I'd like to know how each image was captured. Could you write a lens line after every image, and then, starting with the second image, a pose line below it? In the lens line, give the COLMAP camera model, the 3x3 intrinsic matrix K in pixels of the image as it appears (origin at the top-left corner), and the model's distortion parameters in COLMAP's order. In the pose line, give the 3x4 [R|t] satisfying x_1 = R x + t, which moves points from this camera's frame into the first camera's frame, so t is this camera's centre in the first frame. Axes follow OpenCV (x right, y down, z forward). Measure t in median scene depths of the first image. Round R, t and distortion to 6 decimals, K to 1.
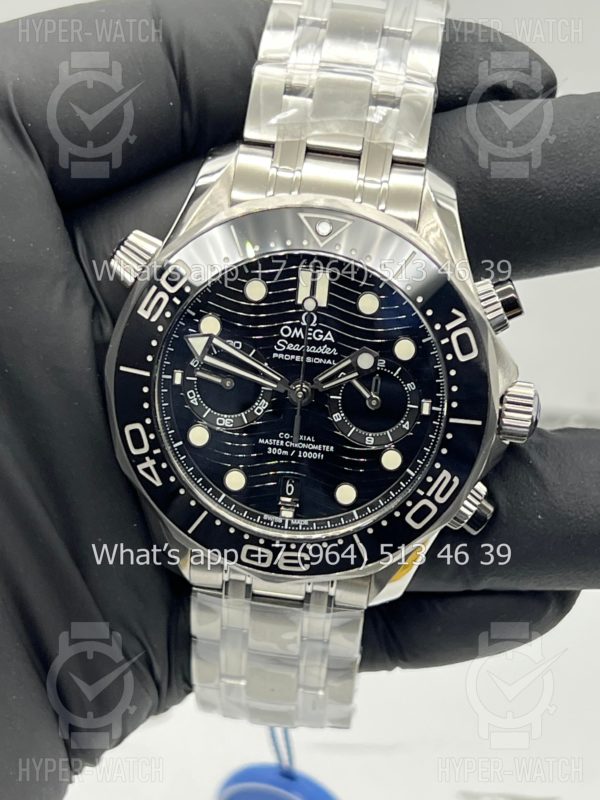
lens RADIAL K [[1891.3, 0, 297.3], [0, 1891.3, 405.8], [0, 0, 1]] dist [0.224318, 0.000000]
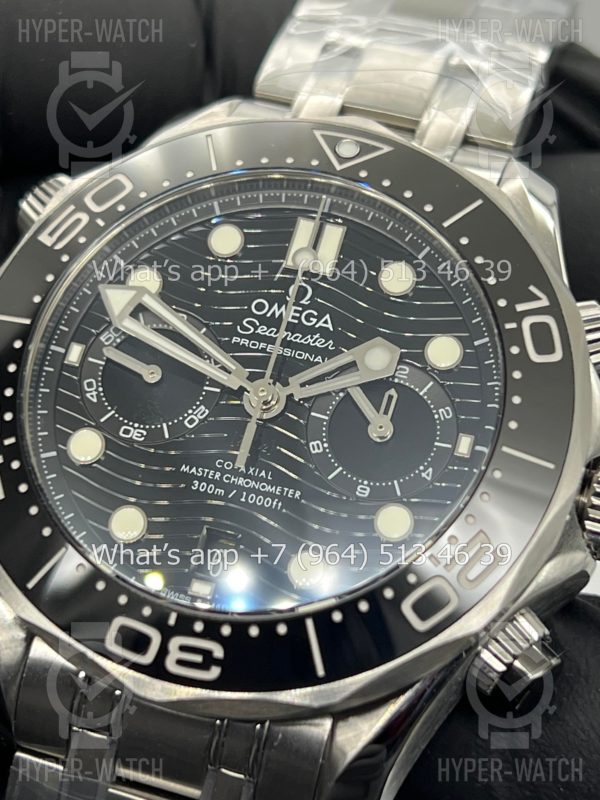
lens RADIAL K [[1891.3, 0, 292.7], [0, 1891.3, 395.6], [0, 0, 1]] dist [0.224318, 0.000000]
pose [[0.982234, 0.152864, -0.108855, 0.077205], [-0.187414, 0.828816, -0.527199, 0.312889], [0.009631, 0.538234, 0.842740, 0.486242]]
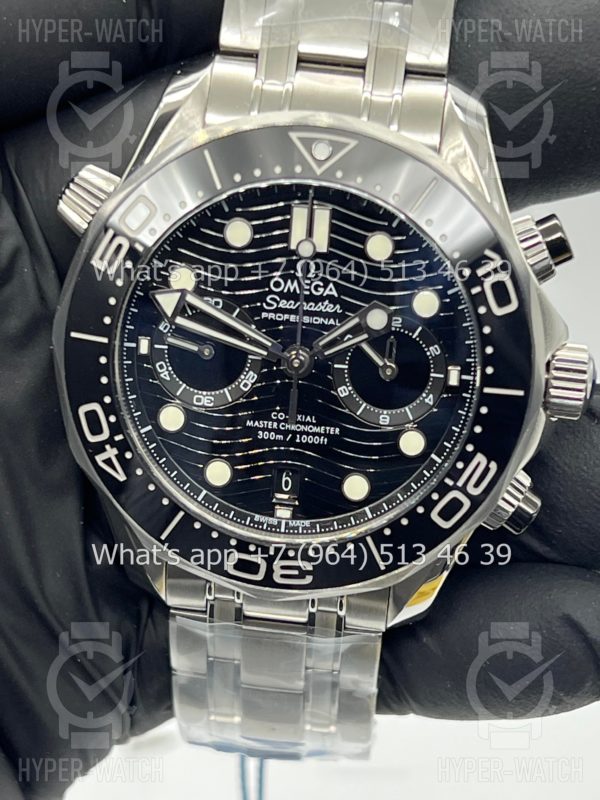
lens RADIAL K [[1891.3, 0, 304.4], [0, 1891.3, 420.4], [0, 0, 1]] dist [0.224318, 0.000000]
pose [[0.999766, -0.018836, -0.010647, 0.012984], [0.018562, 0.999508, -0.025302, 0.038589], [0.011118, 0.025099, 0.999623, 0.198912]]
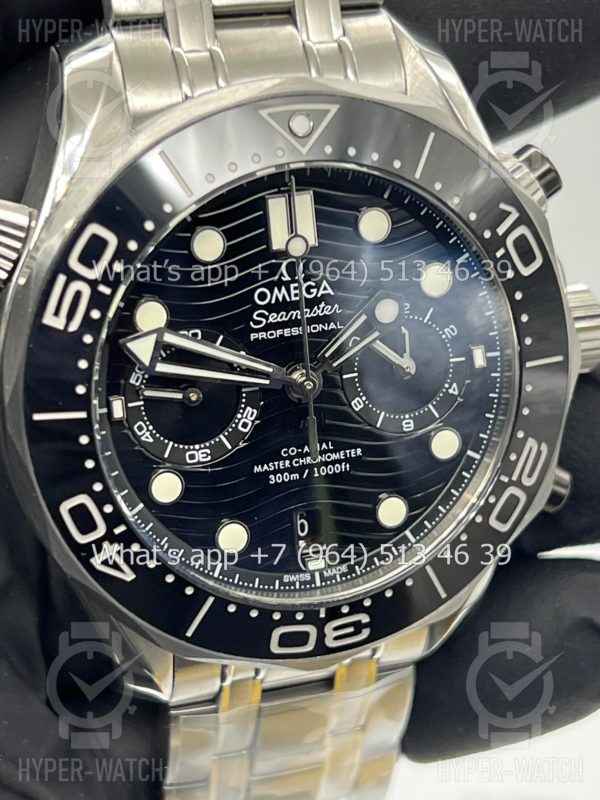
lens RADIAL K [[1891.3, 0, 300.3], [0, 1891.3, 403.9], [0, 0, 1]] dist [0.224318, 0.000000]
pose [[0.905903, -0.257374, 0.336301, -0.222116], [0.244380, 0.966273, 0.081205, -0.053231], [-0.345859, 0.008621, 0.938247, 0.384334]]
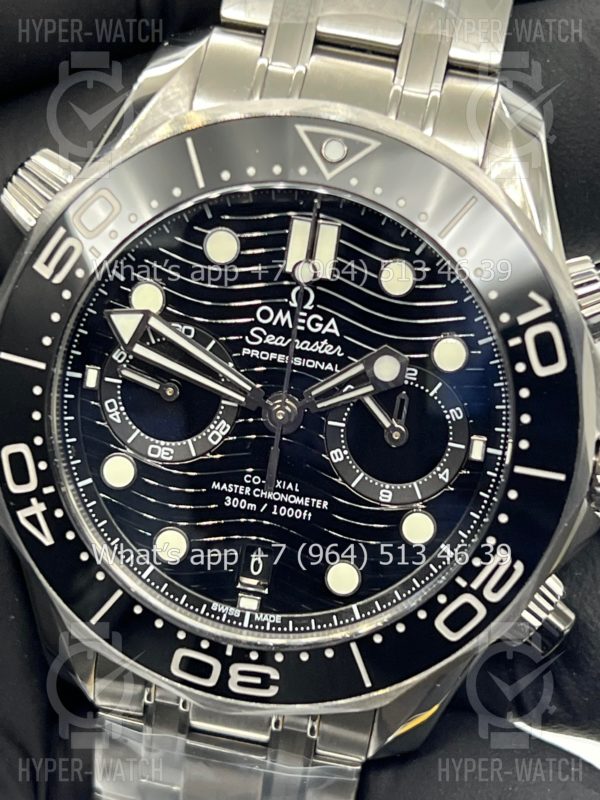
lens RADIAL K [[1891.3, 0, 299.4], [0, 1891.3, 392.8], [0, 0, 1]] dist [0.224318, 0.000000]
pose [[0.997740, 0.065149, -0.016417, 0.017691], [-0.066218, 0.994883, -0.076306, 0.034622], [0.011362, 0.077221, 0.996949, 0.365696]]
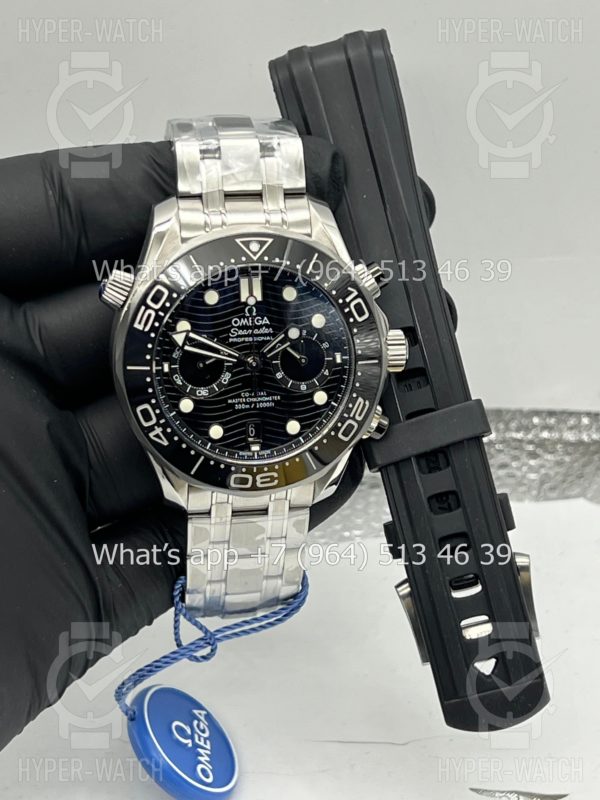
lens RADIAL K [[1891.3, 0, 328.6], [0, 1891.3, 413.5], [0, 0, 1]] dist [0.224318, 0.000000]
pose [[0.953659, -0.181200, 0.240209, -0.295430], [0.179522, 0.983325, 0.029040, -0.000442], [-0.241465, 0.015429, 0.970287, -0.406872]]
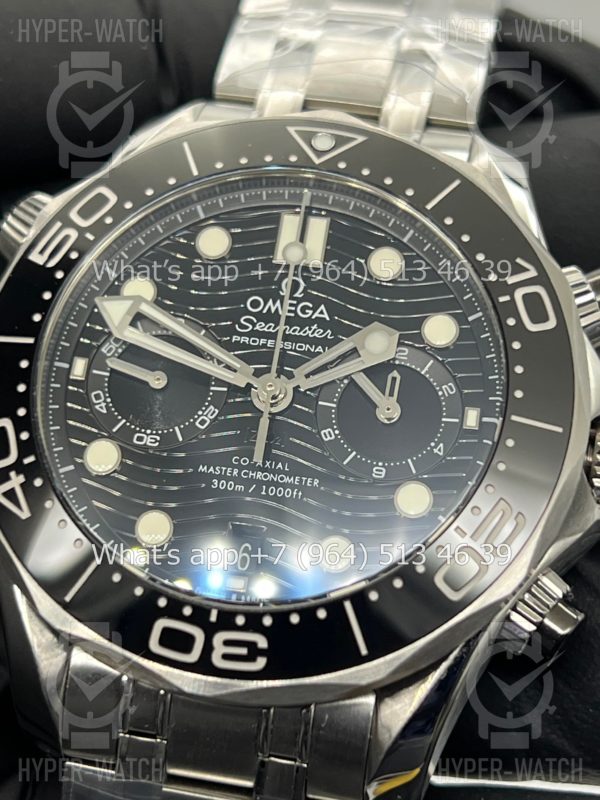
lens RADIAL K [[1891.3, 0, 298.4], [0, 1891.3, 398.7], [0, 0, 1]] dist [0.224318, 0.000000]
pose [[0.998004, 0.053186, -0.034046, 0.032092], [-0.063143, 0.847957, -0.526291, 0.324081], [0.000878, 0.527391, 0.849623, 0.470373]]
